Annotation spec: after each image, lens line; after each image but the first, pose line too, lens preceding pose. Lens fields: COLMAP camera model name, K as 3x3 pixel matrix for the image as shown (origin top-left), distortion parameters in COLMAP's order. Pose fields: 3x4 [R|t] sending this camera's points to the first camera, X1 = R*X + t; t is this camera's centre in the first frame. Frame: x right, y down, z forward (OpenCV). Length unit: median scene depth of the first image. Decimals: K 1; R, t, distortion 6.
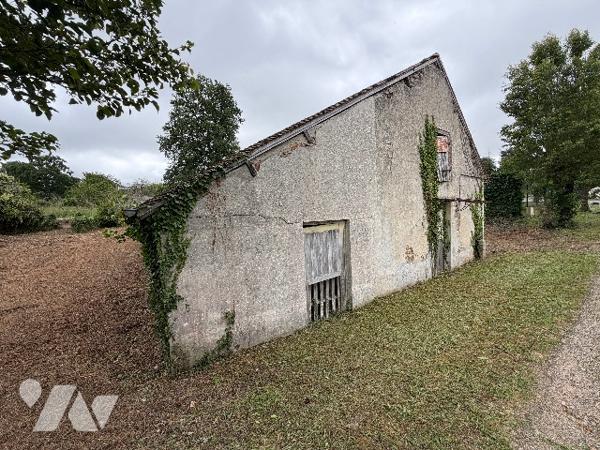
lens RADIAL K [[237.9, 0, 301.2], [0, 237.9, 223.0], [0, 0, 1]] dist [-0.000291, 0.000330]
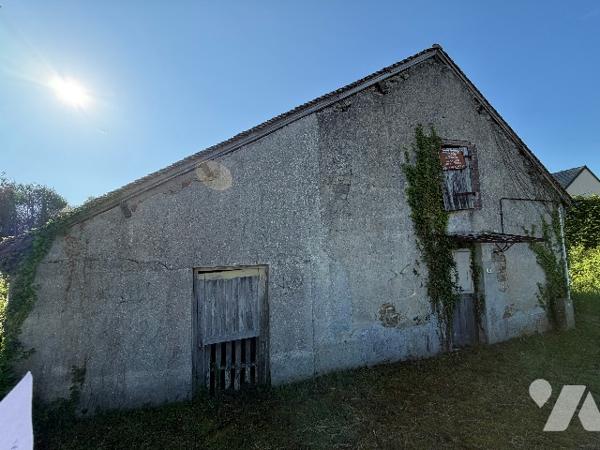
lens RADIAL K [[237.9, 0, 301.4], [0, 237.9, 224.3], [0, 0, 1]] dist [-0.000291, 0.000330]
pose [[0.938382, -0.014439, -0.345298, 0.469683], [-0.024275, 0.993905, -0.107531, -0.053313], [0.344746, 0.109288, 0.932312, 0.225286]]
